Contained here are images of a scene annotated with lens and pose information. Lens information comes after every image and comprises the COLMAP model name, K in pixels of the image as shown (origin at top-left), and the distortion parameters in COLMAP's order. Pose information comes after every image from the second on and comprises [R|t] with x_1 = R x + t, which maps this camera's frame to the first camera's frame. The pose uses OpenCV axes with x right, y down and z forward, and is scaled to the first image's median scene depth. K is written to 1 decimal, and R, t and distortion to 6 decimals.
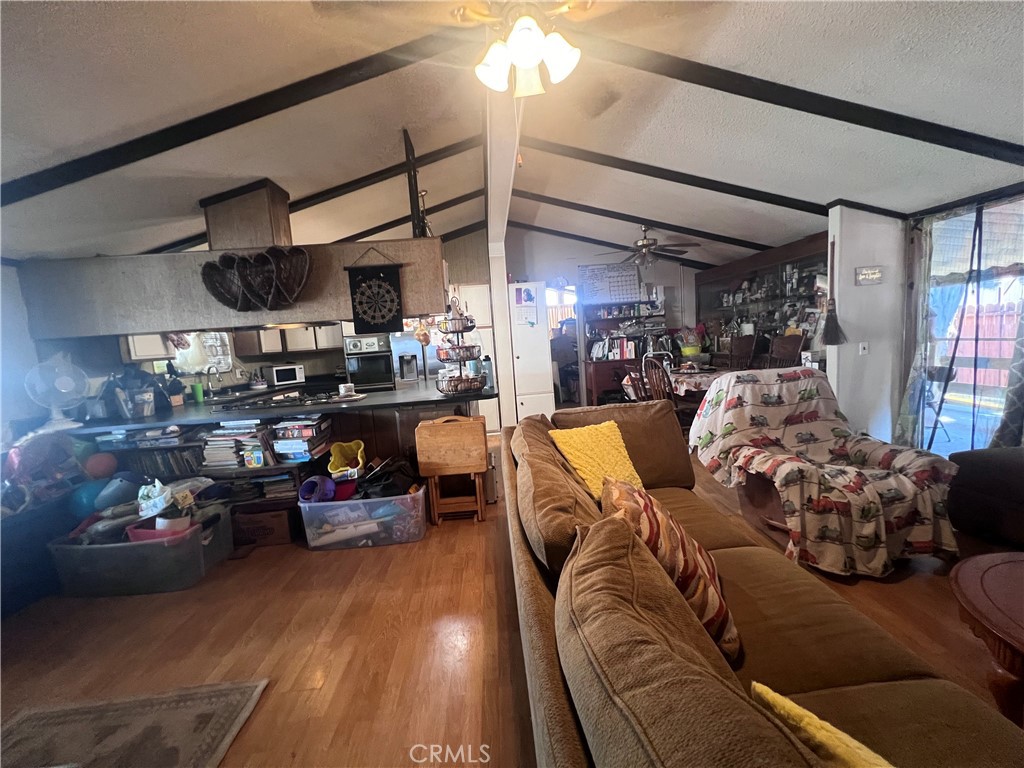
lens RADIAL K [[410.8, 0, 510.6], [0, 410.8, 382.8], [0, 0, 1]] dist [0.001593, -0.000034]
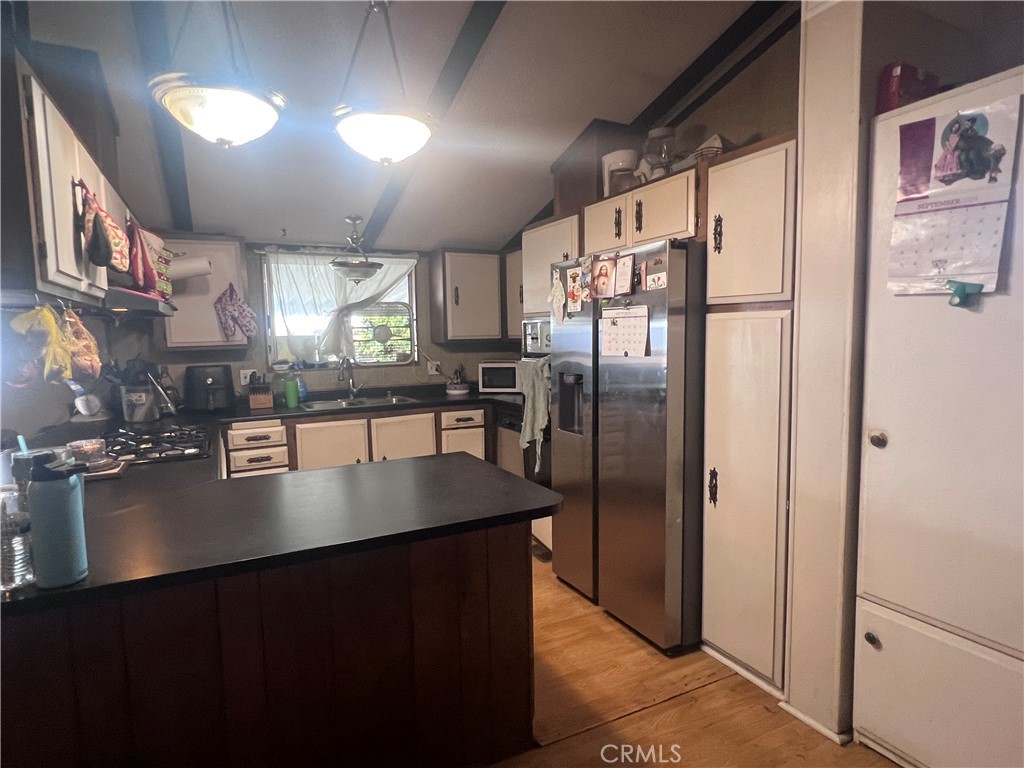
lens RADIAL K [[565.4, 0, 507.5], [0, 565.4, 383.9], [0, 0, 1]] dist [-0.002066, -0.001346]
pose [[0.413143, 0.145494, -0.898968, 0.220628], [-0.105454, 0.988157, 0.111465, -0.111860], [0.904540, 0.048748, 0.423594, 0.717296]]
